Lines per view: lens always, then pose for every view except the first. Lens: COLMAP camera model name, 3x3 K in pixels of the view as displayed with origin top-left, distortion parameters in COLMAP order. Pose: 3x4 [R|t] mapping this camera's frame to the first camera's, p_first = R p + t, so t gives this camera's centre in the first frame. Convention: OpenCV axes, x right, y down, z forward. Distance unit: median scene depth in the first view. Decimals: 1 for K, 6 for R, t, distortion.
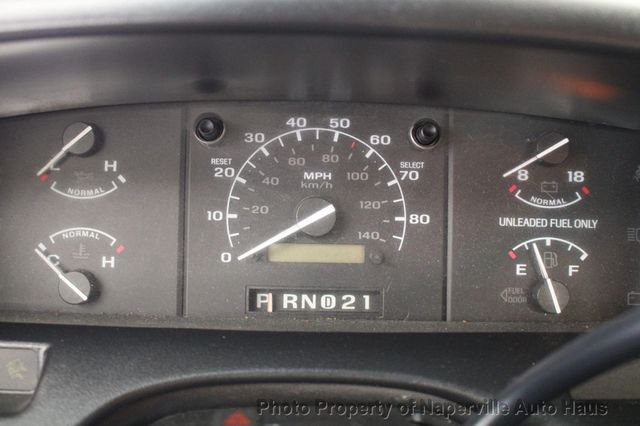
lens RADIAL K [[582.0, 0, 318.7], [0, 582.0, 216.6], [0, 0, 1]] dist [-0.037706, -0.004081]
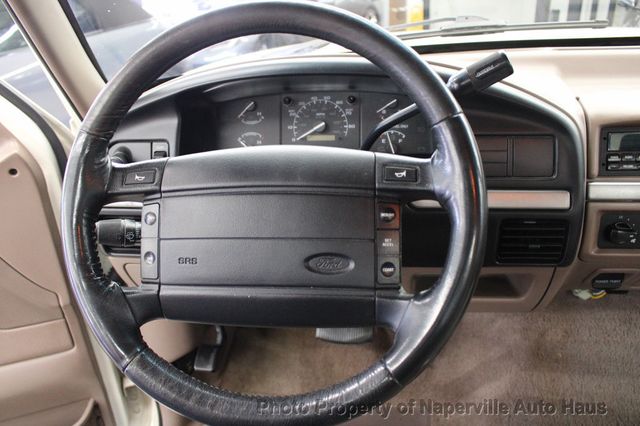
lens RADIAL K [[531.7, 0, 319.9], [0, 531.7, 214.9], [0, 0, 1]] dist [-0.127085, 0.070558]
pose [[0.988121, -0.009995, -0.153350, 0.449066], [0.020449, 0.997560, 0.066746, 0.298643], [0.152309, -0.069089, 0.985915, -1.995434]]
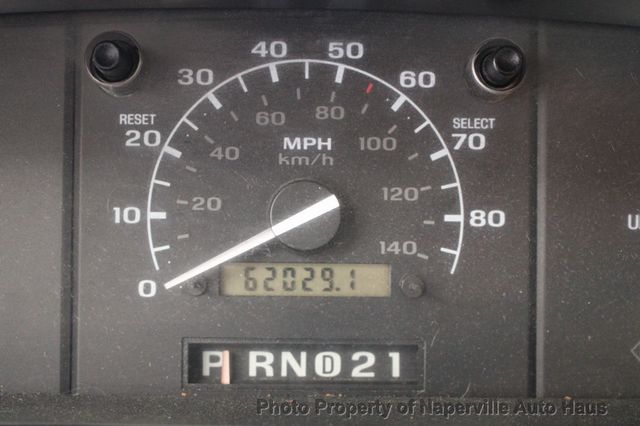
lens RADIAL K [[721.0, 0, 321.4], [0, 721.0, 210.9], [0, 0, 1]] dist [-0.012297, 0.000000]
pose [[0.999967, -0.007238, 0.003740, 0.008627], [0.007174, 0.999832, 0.016872, -0.016099], [-0.003862, -0.016845, 0.999851, 0.296200]]
